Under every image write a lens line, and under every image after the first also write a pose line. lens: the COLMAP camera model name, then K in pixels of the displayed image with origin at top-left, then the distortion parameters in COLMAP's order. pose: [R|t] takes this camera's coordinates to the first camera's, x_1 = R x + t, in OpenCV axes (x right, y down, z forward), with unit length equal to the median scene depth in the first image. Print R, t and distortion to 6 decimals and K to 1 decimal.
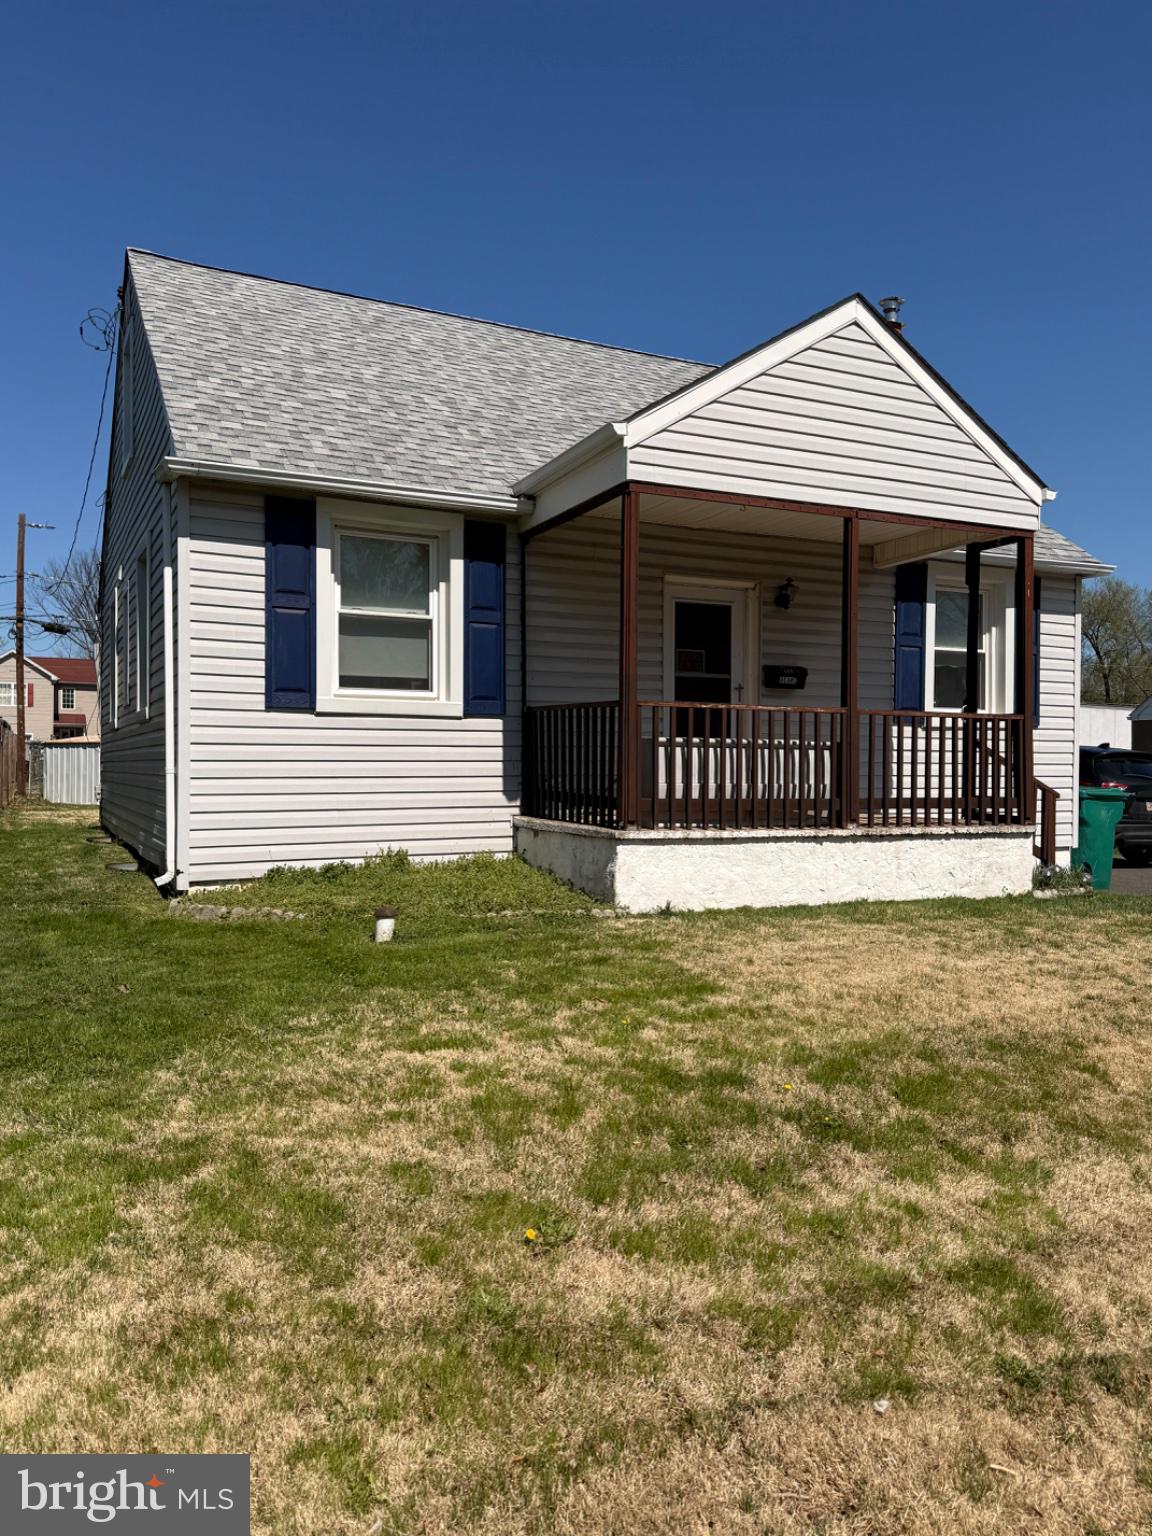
lens RADIAL K [[1097.9, 0, 576.0], [0, 1097.9, 768.0], [0, 0, 1]] dist [0.096594, -0.131880]
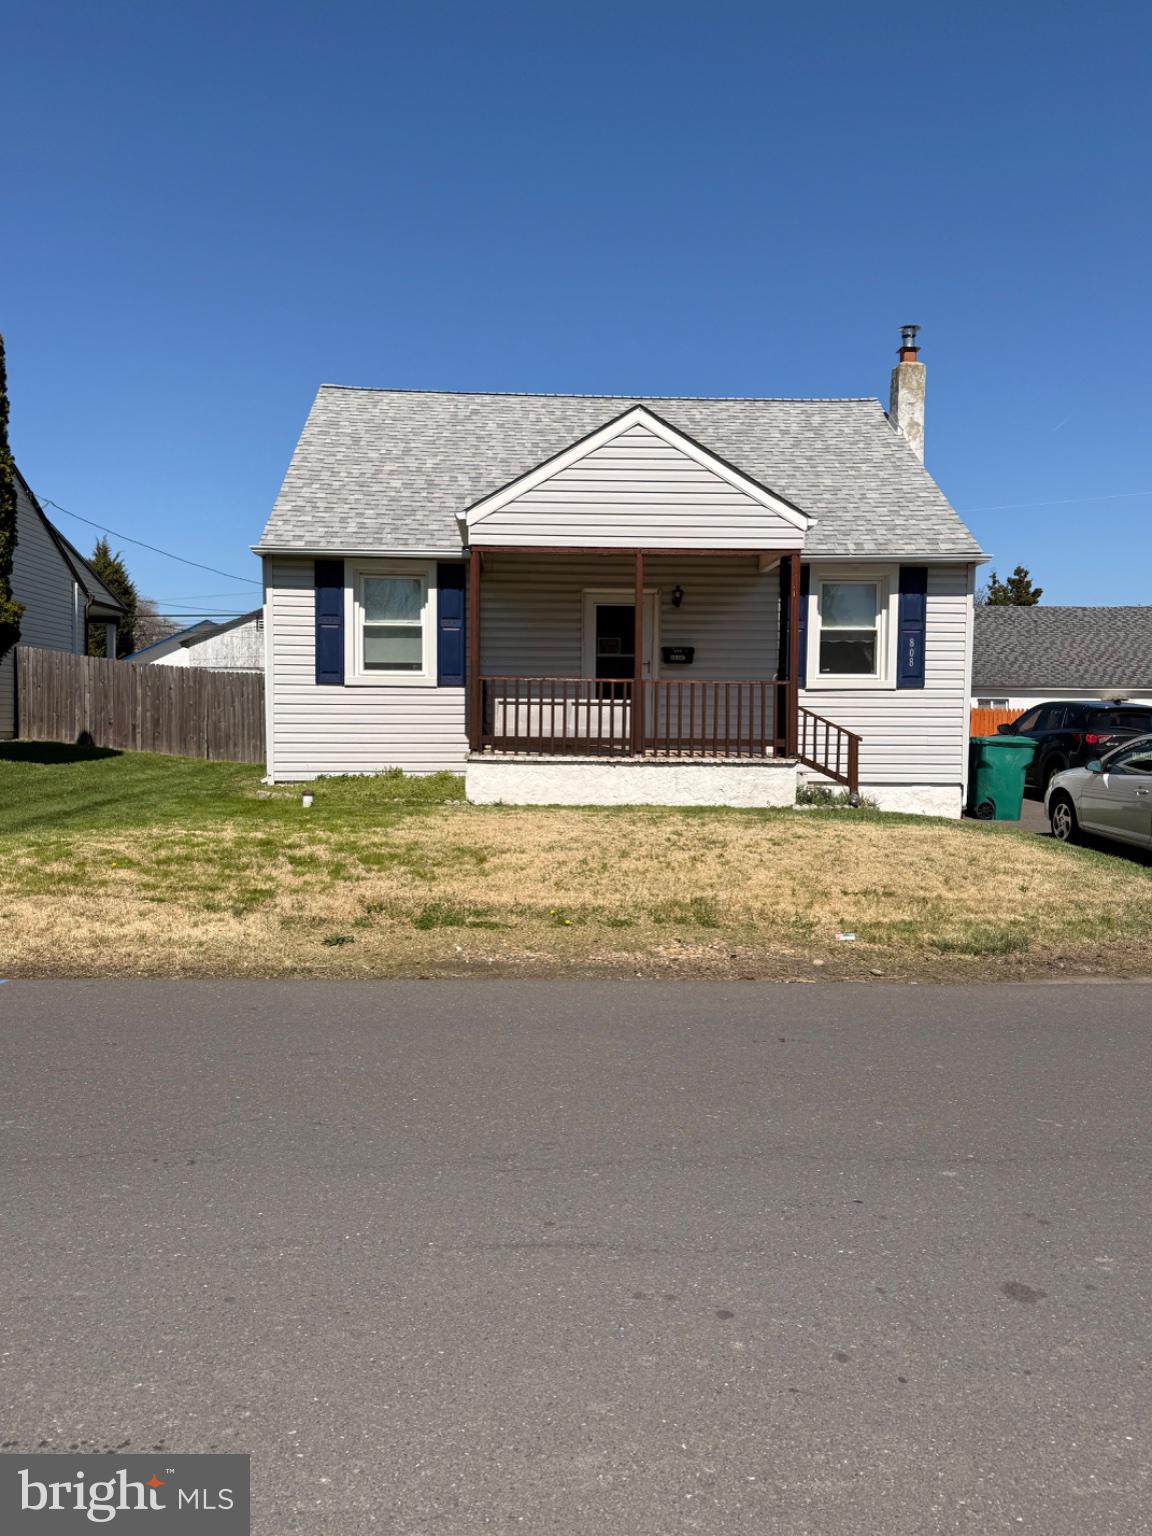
lens RADIAL K [[1097.9, 0, 576.0], [0, 1097.9, 768.0], [0, 0, 1]] dist [0.096594, -0.131880]
pose [[0.921926, 0.017029, -0.386991, 0.763772], [-0.003076, 0.999324, 0.036646, 0.013944], [0.387353, -0.032594, 0.921355, -0.440215]]
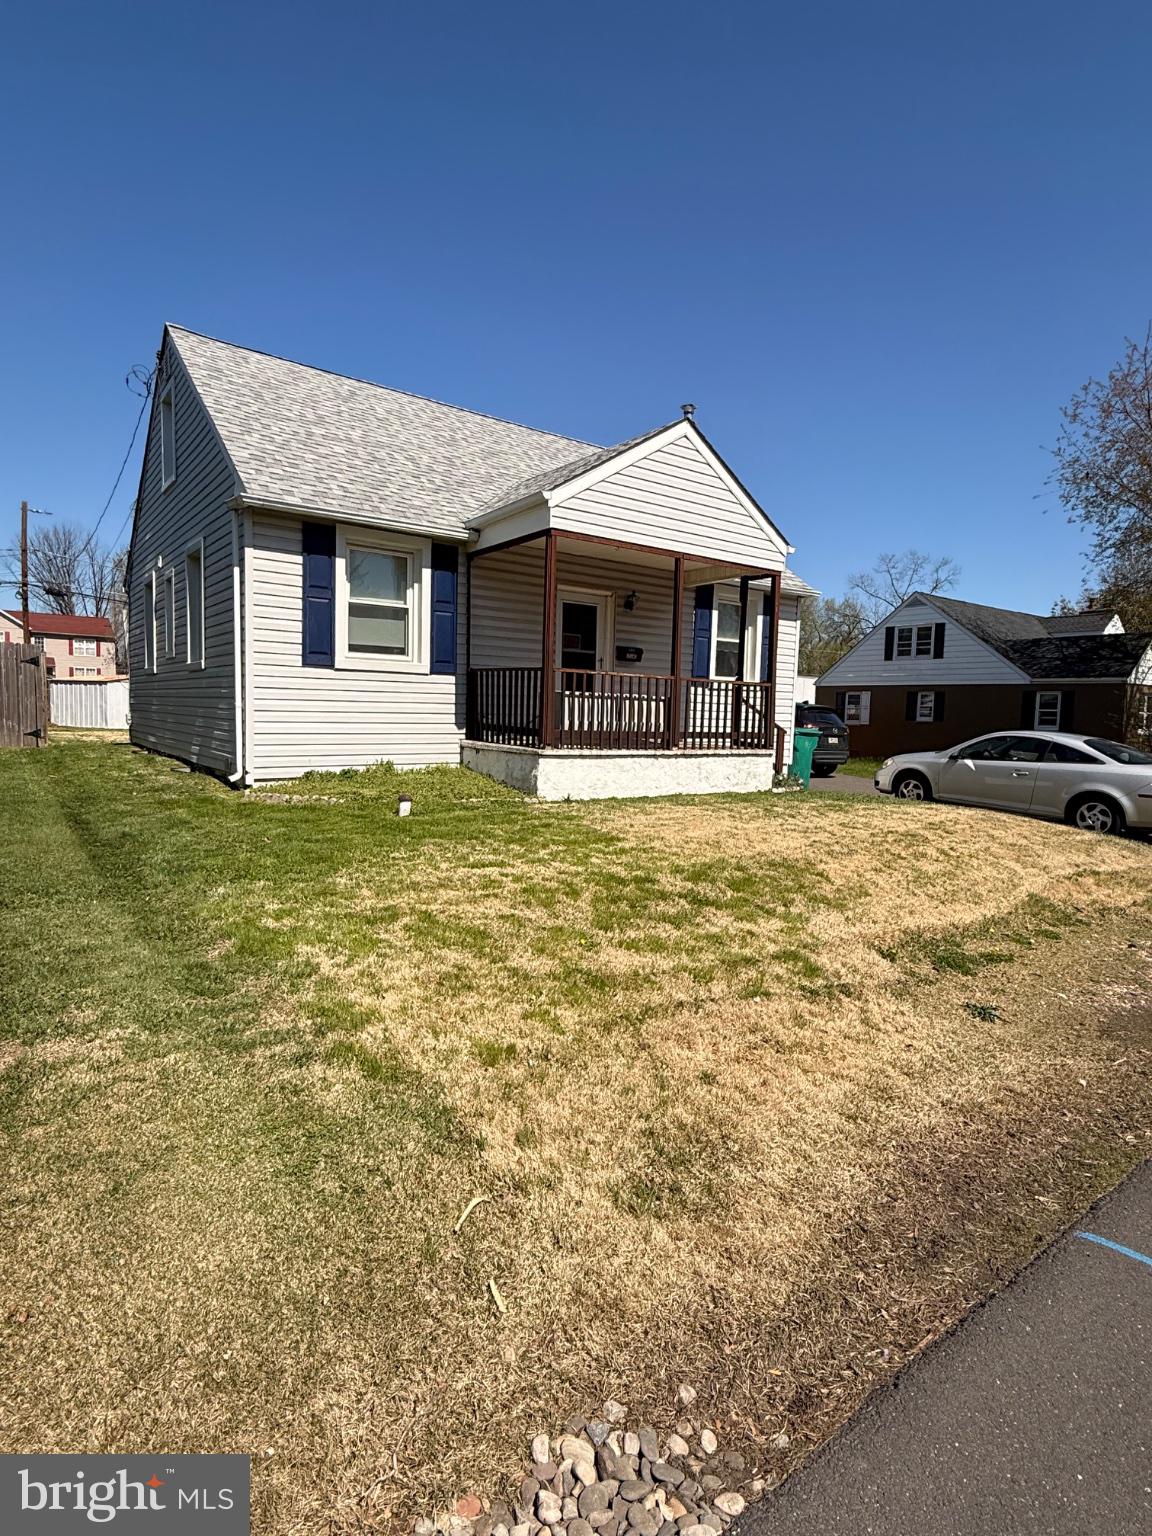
lens RADIAL K [[793.5, 0, 576.0], [0, 793.5, 768.0], [0, 0, 1]] dist [0.000075, 0.000632]
pose [[0.983593, 0.008685, 0.180193, -0.107536], [-0.021918, 0.997194, 0.071577, 0.000207], [-0.179066, -0.074352, 0.981024, -0.133220]]
